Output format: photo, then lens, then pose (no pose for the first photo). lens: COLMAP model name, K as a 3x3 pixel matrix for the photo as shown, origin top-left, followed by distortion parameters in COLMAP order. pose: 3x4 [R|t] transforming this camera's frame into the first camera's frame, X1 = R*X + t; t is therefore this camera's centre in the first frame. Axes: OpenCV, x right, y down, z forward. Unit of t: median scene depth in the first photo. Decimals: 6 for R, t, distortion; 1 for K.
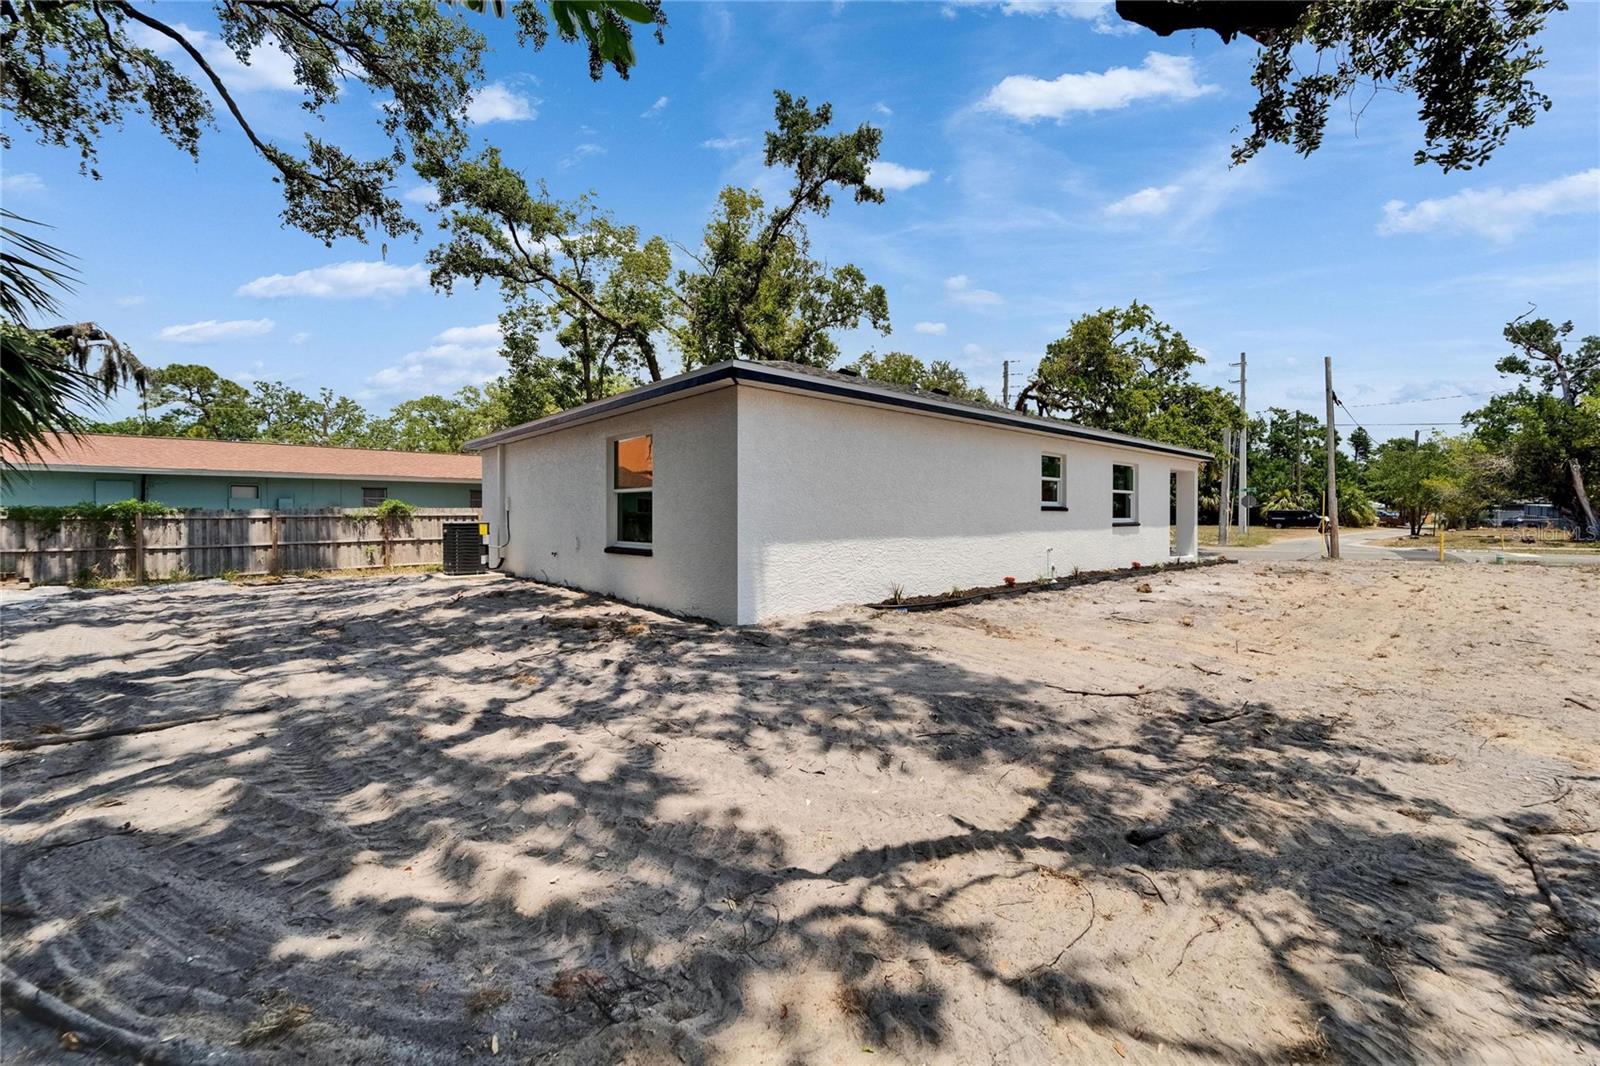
lens RADIAL K [[665.6, 0, 798.0], [0, 665.6, 503.9], [0, 0, 1]] dist [0.001483, -0.000524]
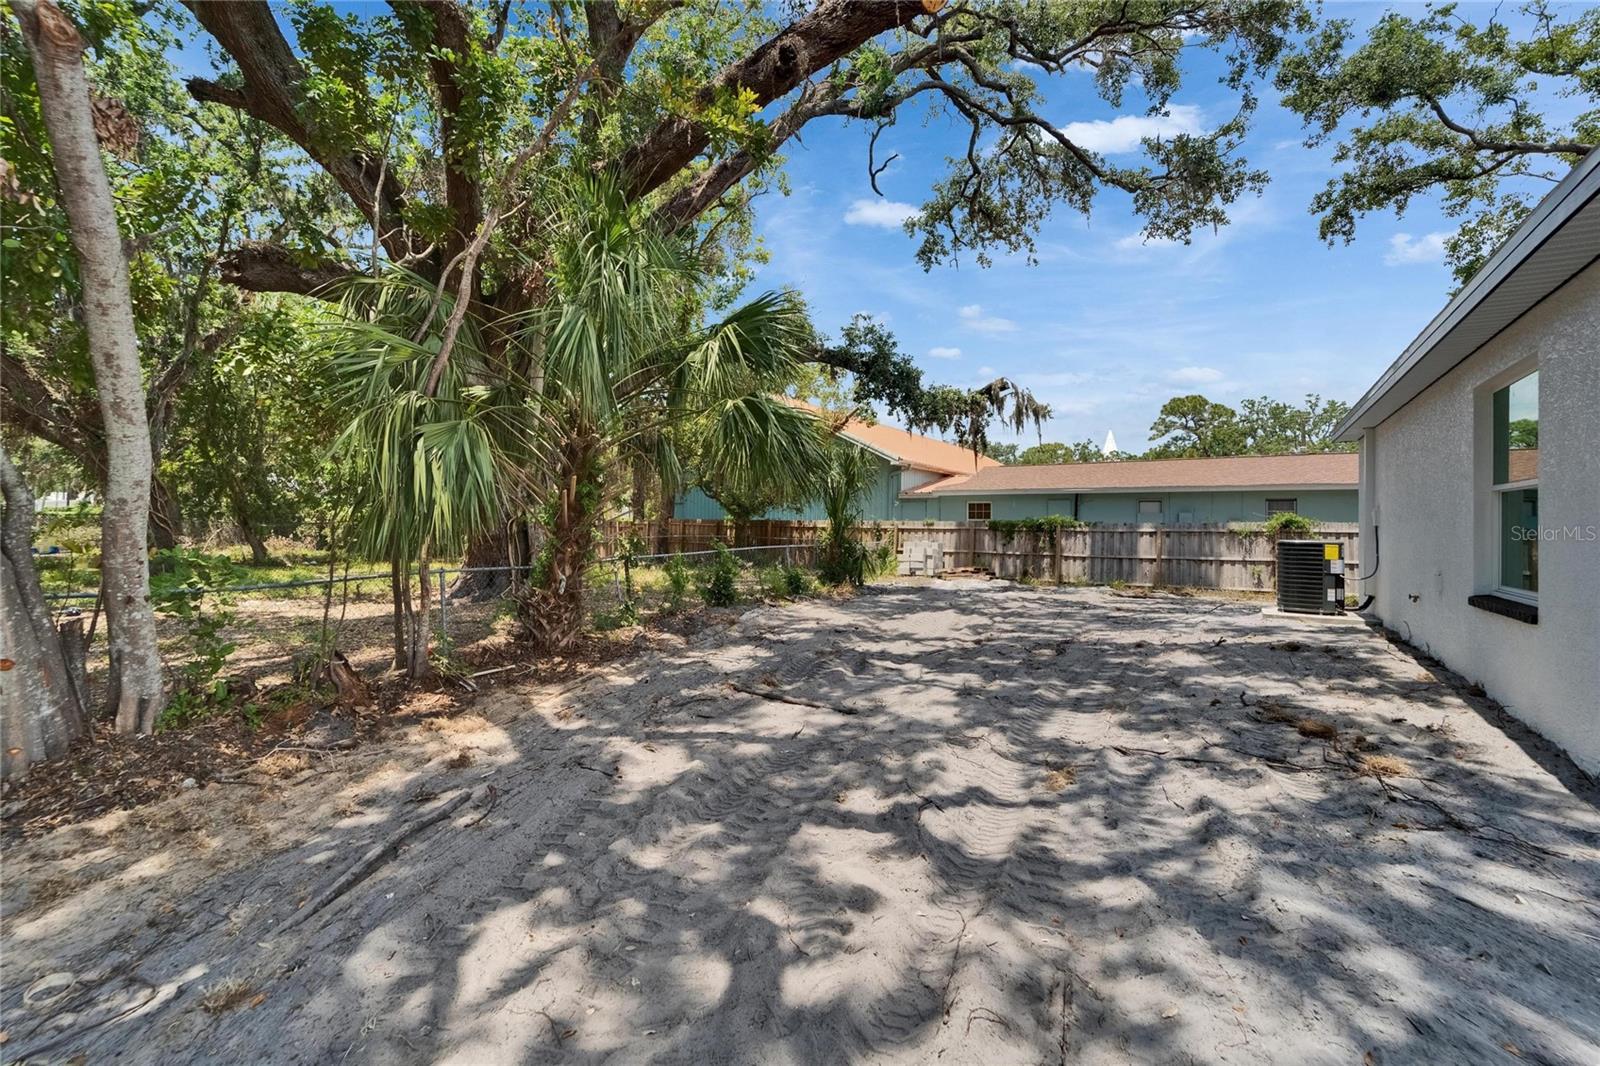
lens RADIAL K [[665.6, 0, 798.0], [0, 665.6, 503.9], [0, 0, 1]] dist [0.001483, -0.000524]
pose [[0.230509, -0.025123, -0.972746, 0.075356], [0.002246, 0.999678, -0.025286, 0.003379], [0.973068, 0.003644, 0.230491, 0.252453]]
